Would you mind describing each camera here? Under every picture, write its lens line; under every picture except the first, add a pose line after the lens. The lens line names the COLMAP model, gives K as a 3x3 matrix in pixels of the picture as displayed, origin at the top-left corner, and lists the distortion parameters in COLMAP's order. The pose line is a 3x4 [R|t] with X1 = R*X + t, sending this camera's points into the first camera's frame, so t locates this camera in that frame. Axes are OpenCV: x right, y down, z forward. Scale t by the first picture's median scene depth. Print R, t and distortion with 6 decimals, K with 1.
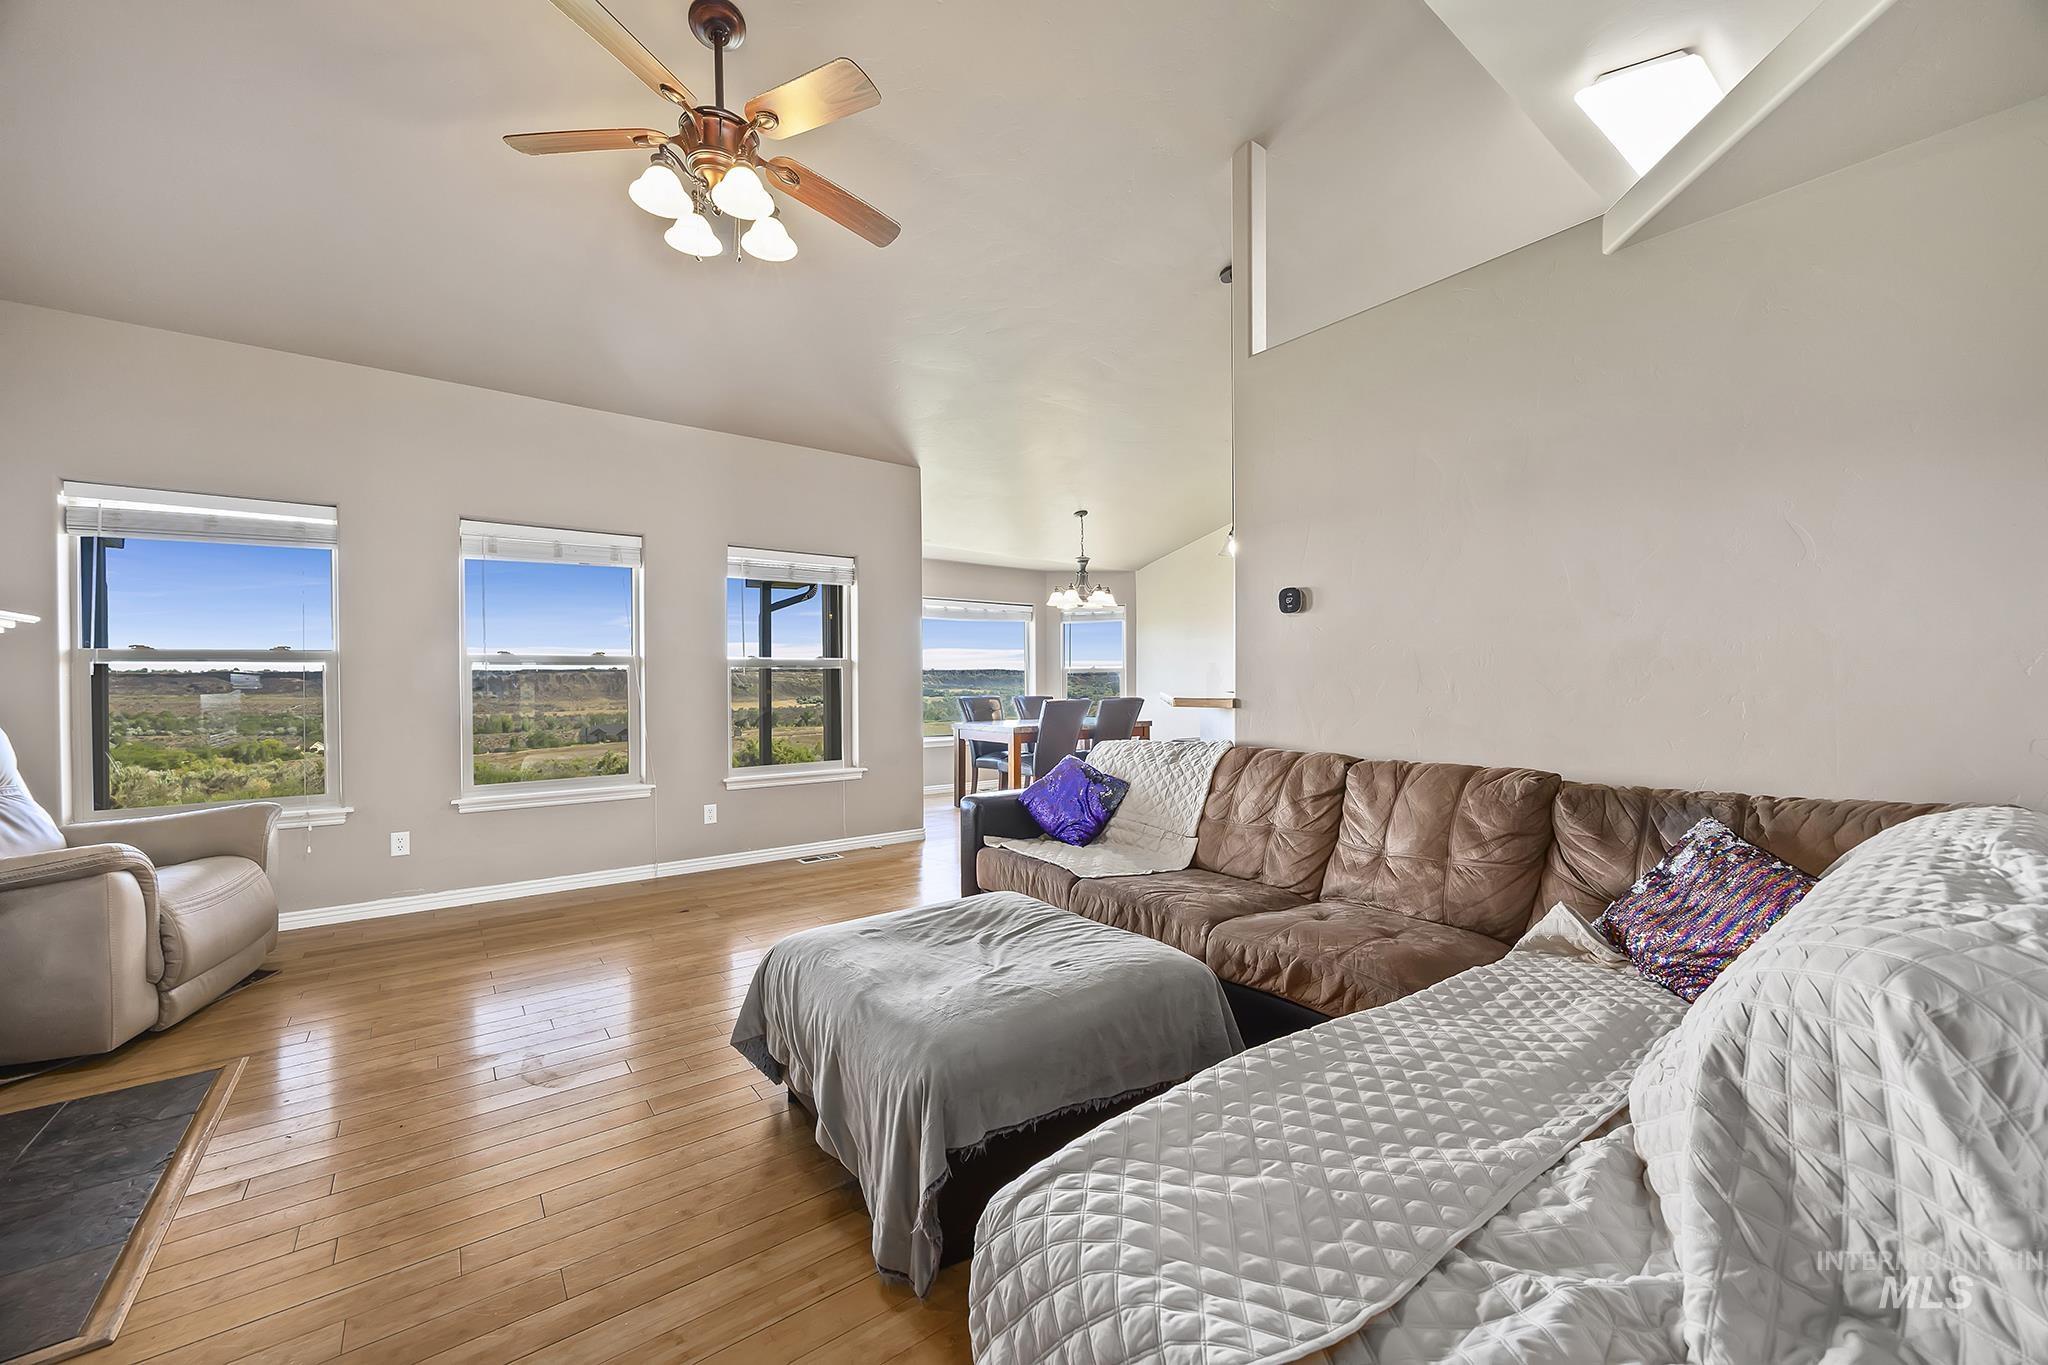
lens RADIAL K [[780.7, 0, 1013.9], [0, 780.7, 668.9], [0, 0, 1]] dist [0.000511, -0.000156]
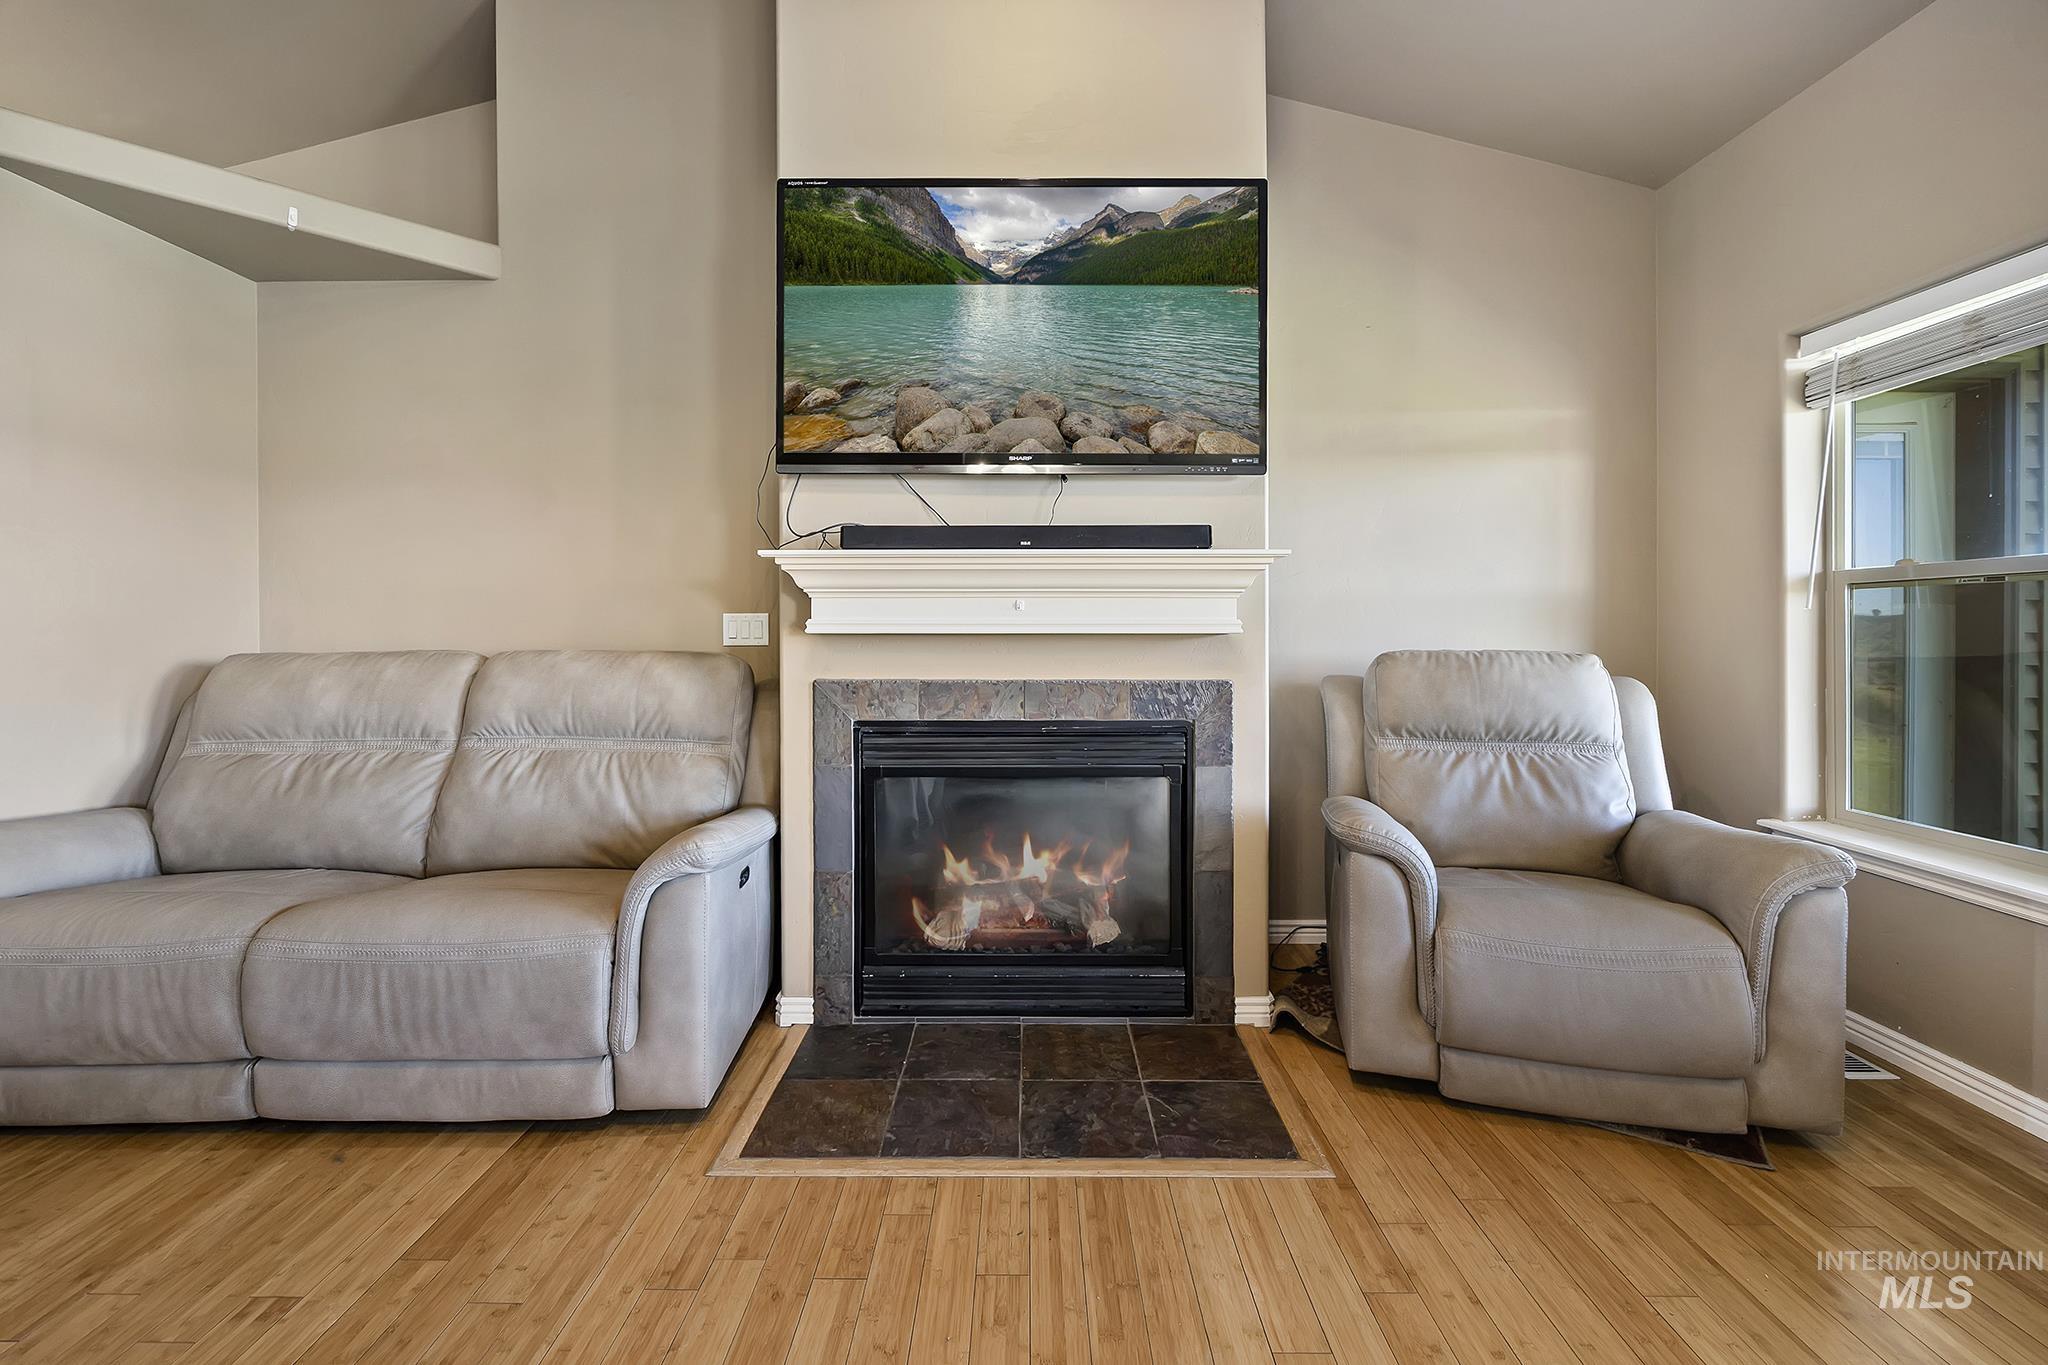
lens RADIAL K [[811.4, 0, 1019.9], [0, 811.4, 632.5], [0, 0, 1]] dist [-0.000667, -0.000166]
pose [[-0.605223, 0.009261, -0.796002, -0.172255], [0.016083, 0.999870, -0.000596, 0.016678], [0.795893, -0.013163, -0.605294, 0.784030]]
